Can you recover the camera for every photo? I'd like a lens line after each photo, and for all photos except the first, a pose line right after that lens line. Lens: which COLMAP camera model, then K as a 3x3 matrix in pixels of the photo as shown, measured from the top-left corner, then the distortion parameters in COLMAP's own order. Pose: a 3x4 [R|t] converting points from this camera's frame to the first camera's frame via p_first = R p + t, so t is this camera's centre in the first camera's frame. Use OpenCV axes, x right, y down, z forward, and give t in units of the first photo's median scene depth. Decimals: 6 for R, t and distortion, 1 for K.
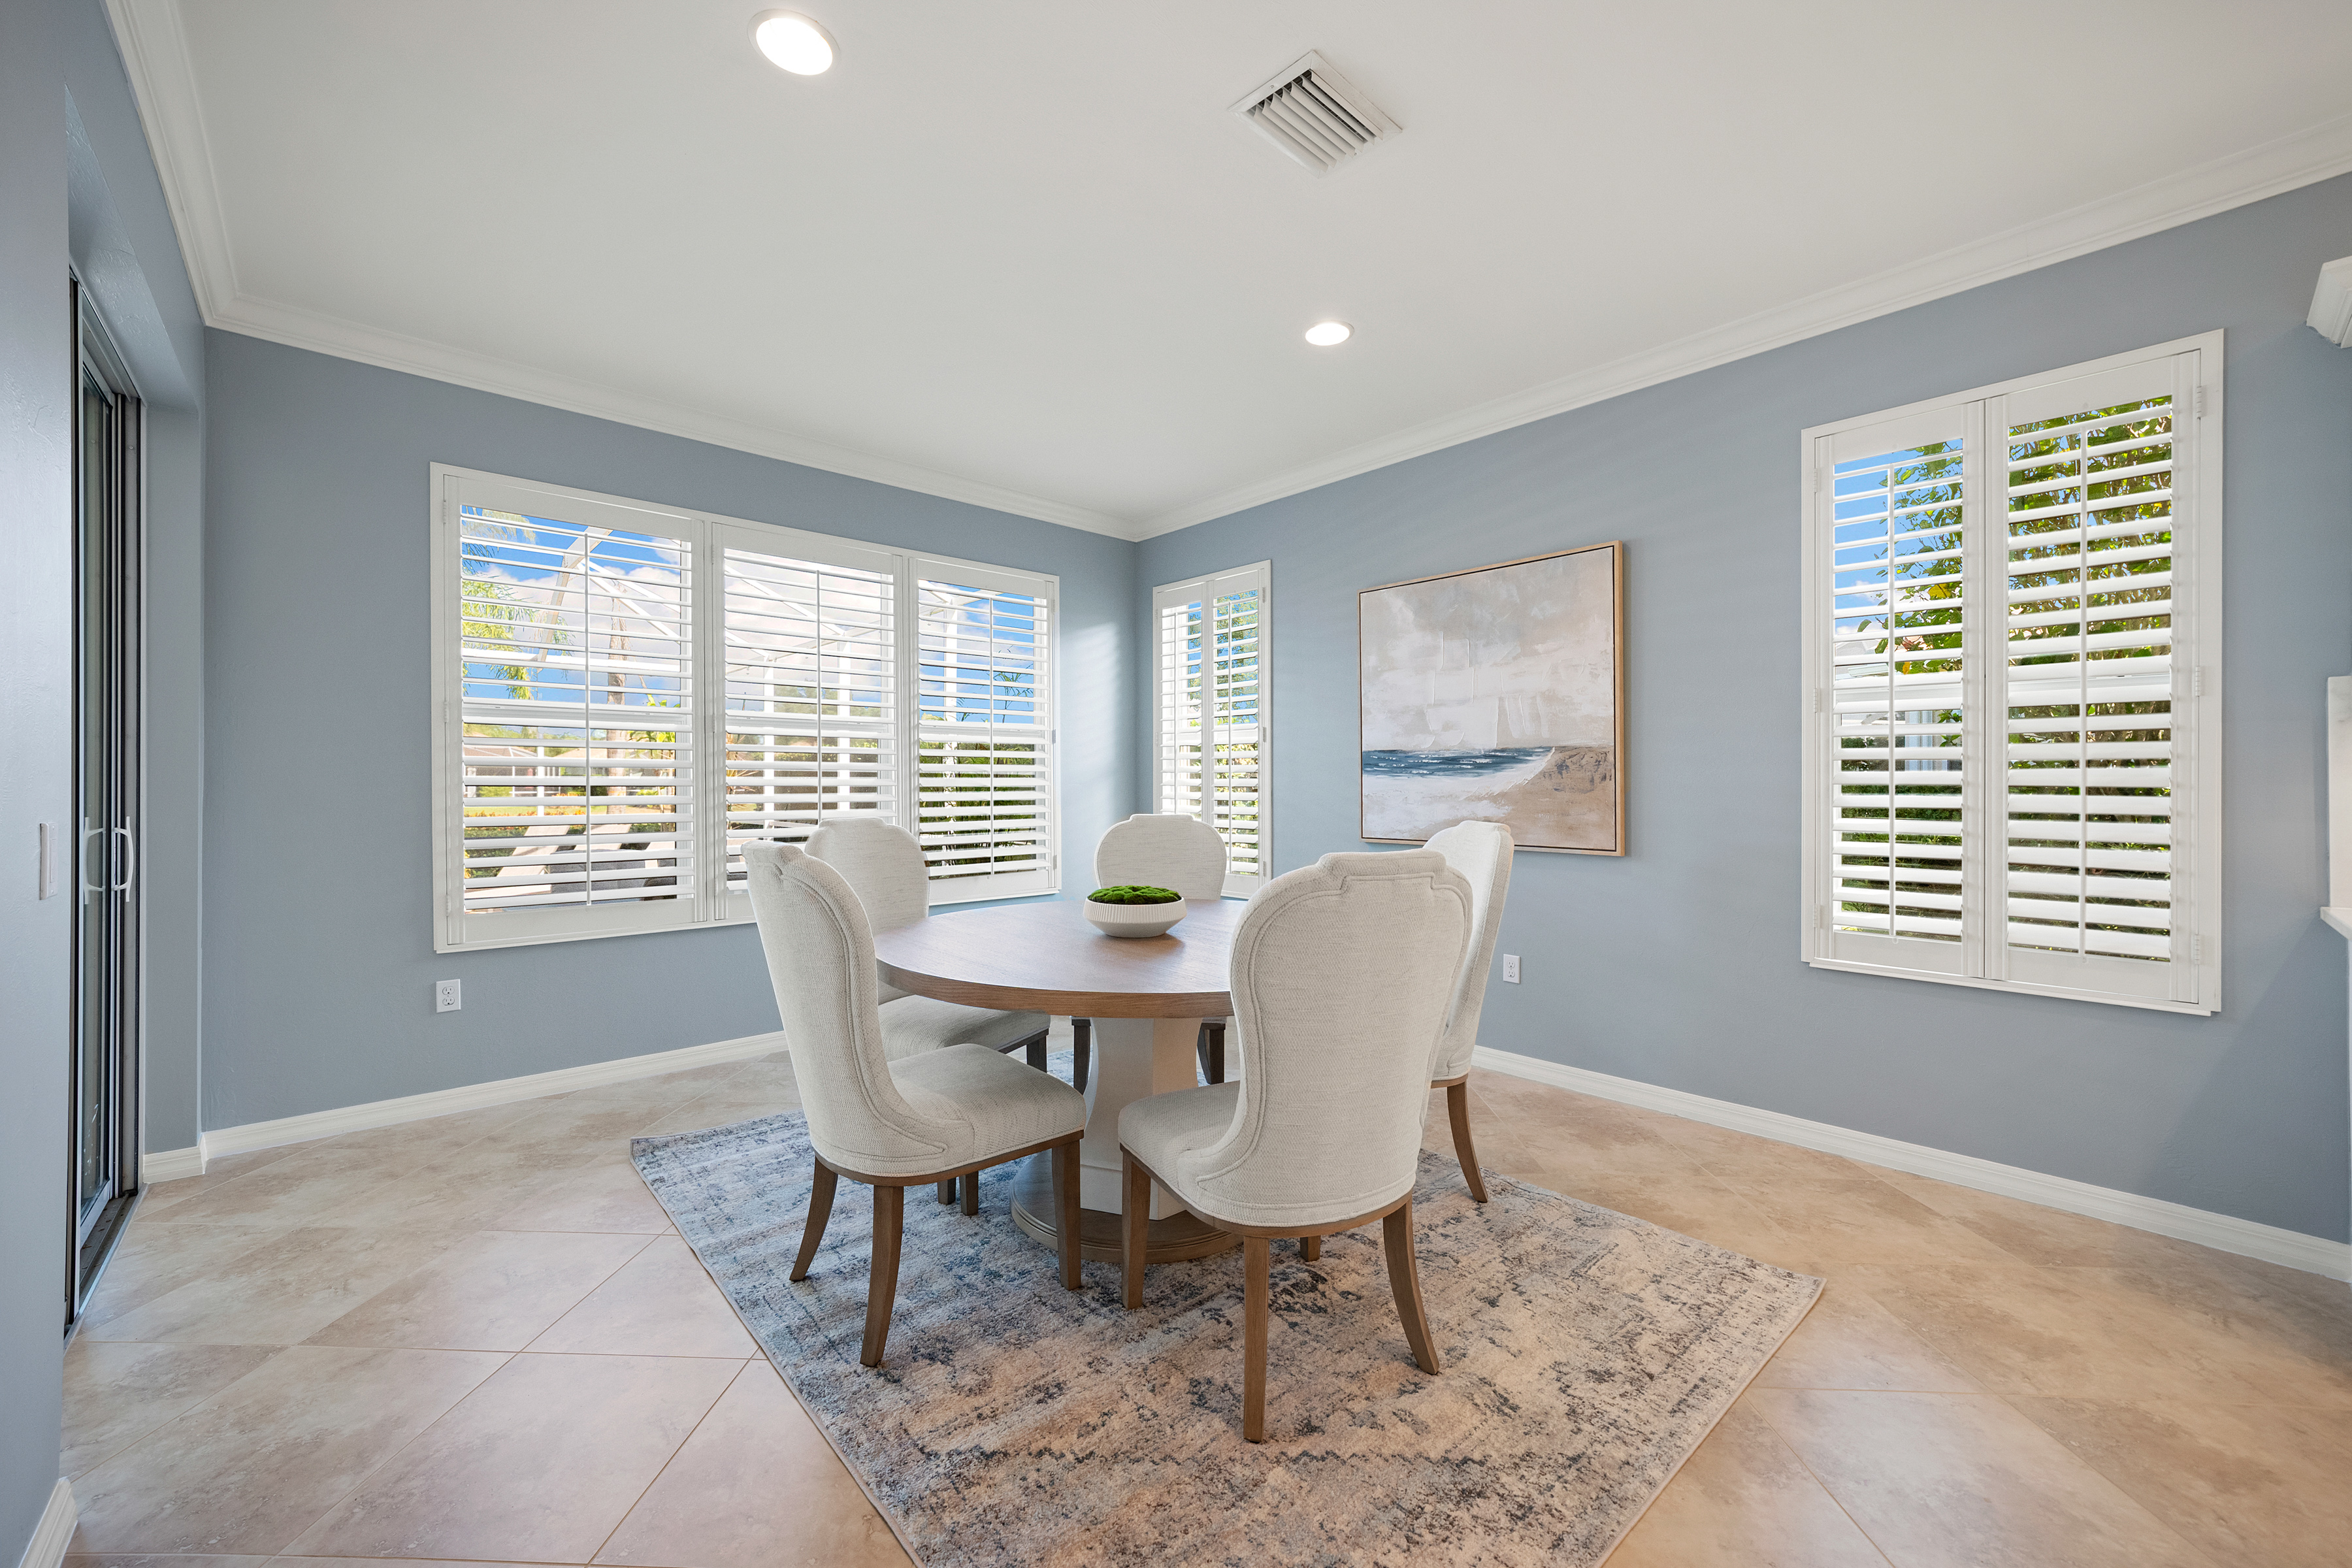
lens RADIAL K [[921.6, 0, 1141.8], [0, 921.6, 779.0], [0, 0, 1]] dist [0.002780, 0.000075]
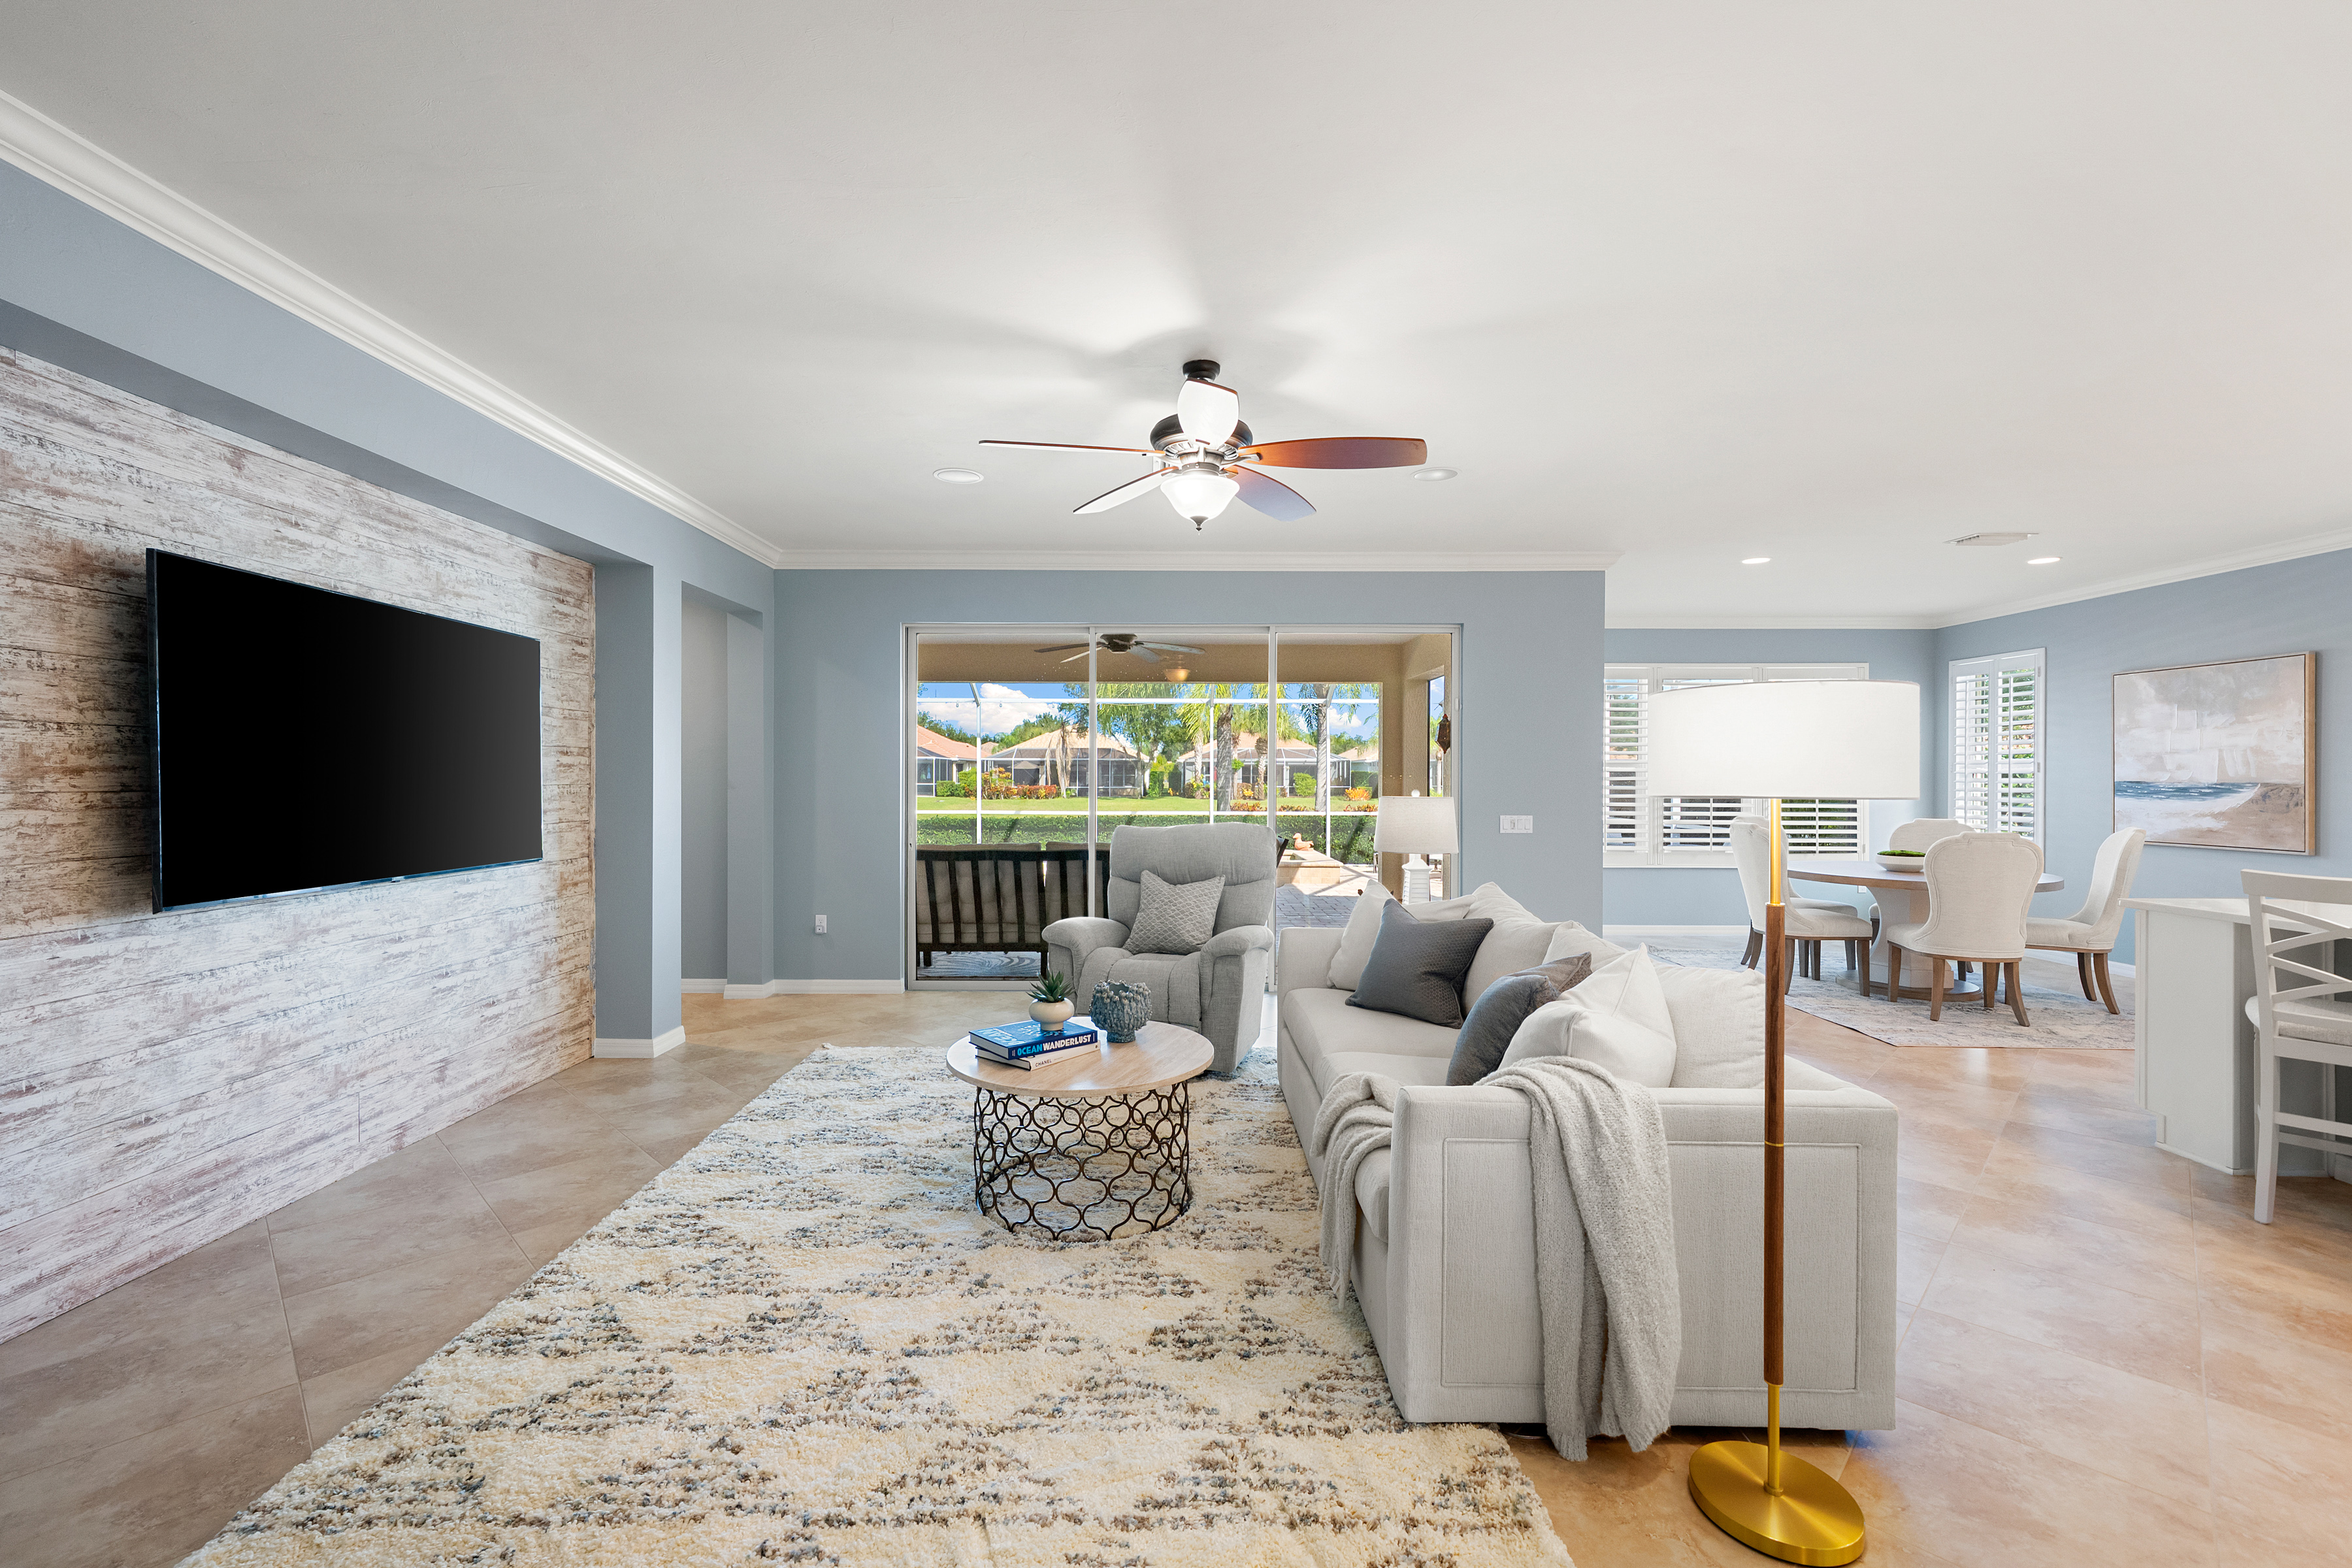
lens RADIAL K [[1004.5, 0, 1160.8], [0, 1004.5, 784.9], [0, 0, 1]] dist [0.008021, 0.000149]
pose [[0.759262, 0.009350, -0.650718, 0.147921], [-0.000925, 0.999911, 0.013288, -0.049731], [0.650784, -0.009487, 0.759204, -1.384580]]
